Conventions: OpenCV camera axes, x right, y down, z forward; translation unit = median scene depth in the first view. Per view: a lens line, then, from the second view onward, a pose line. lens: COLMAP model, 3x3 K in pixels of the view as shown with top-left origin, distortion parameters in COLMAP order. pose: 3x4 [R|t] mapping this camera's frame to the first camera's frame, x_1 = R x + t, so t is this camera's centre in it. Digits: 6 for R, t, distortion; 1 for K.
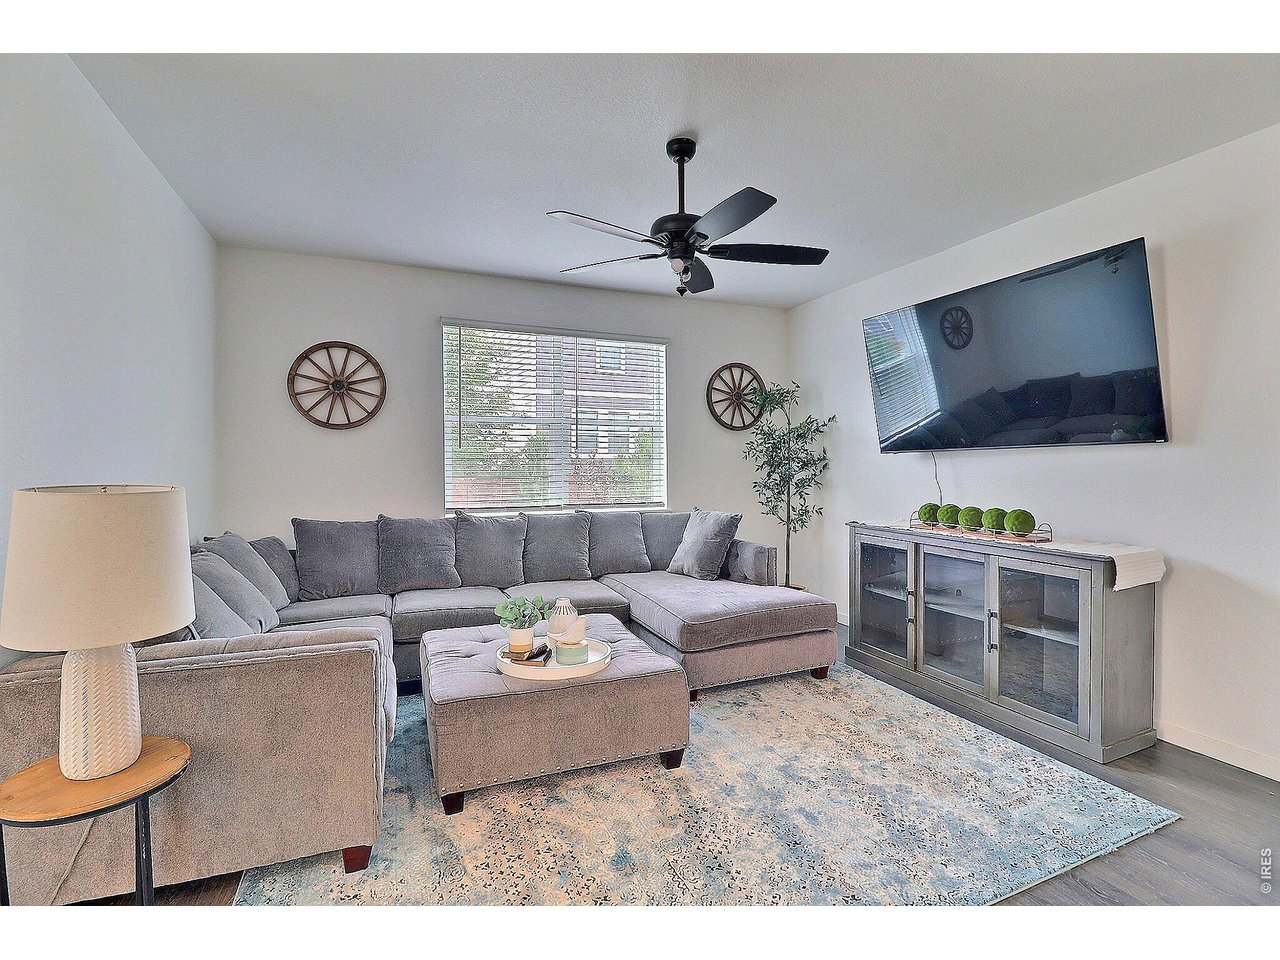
lens RADIAL K [[595.7, 0, 646.3], [0, 595.7, 465.1], [0, 0, 1]] dist [0.001397, -0.014277]
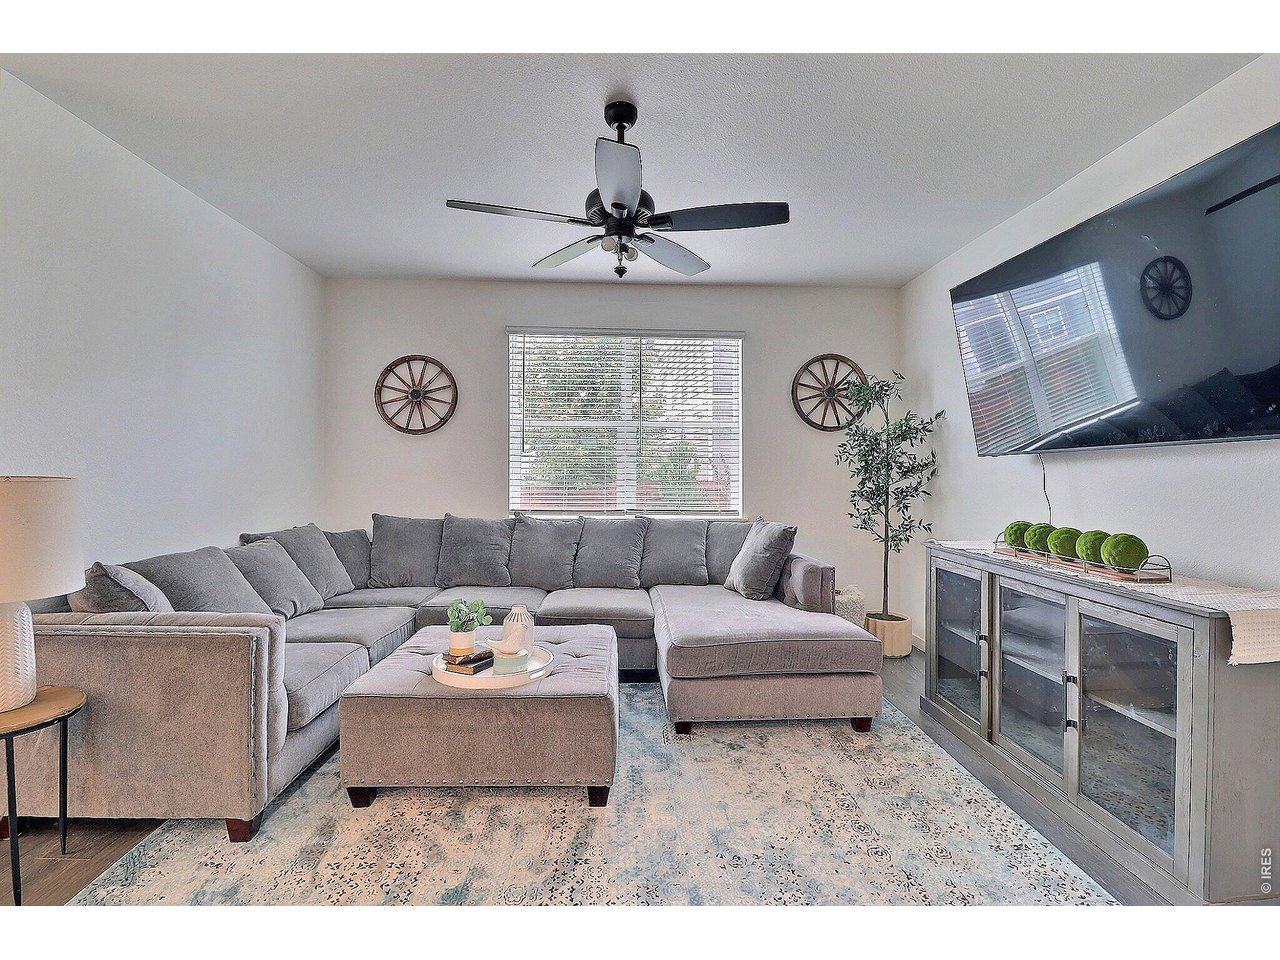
lens RADIAL K [[595.7, 0, 646.3], [0, 595.7, 465.1], [0, 0, 1]] dist [0.001397, -0.014277]
pose [[0.938695, 0.004751, -0.344715, 0.264487], [-0.009178, 0.999895, -0.011210, 0.005085], [0.344625, 0.013687, 0.938640, 0.115048]]
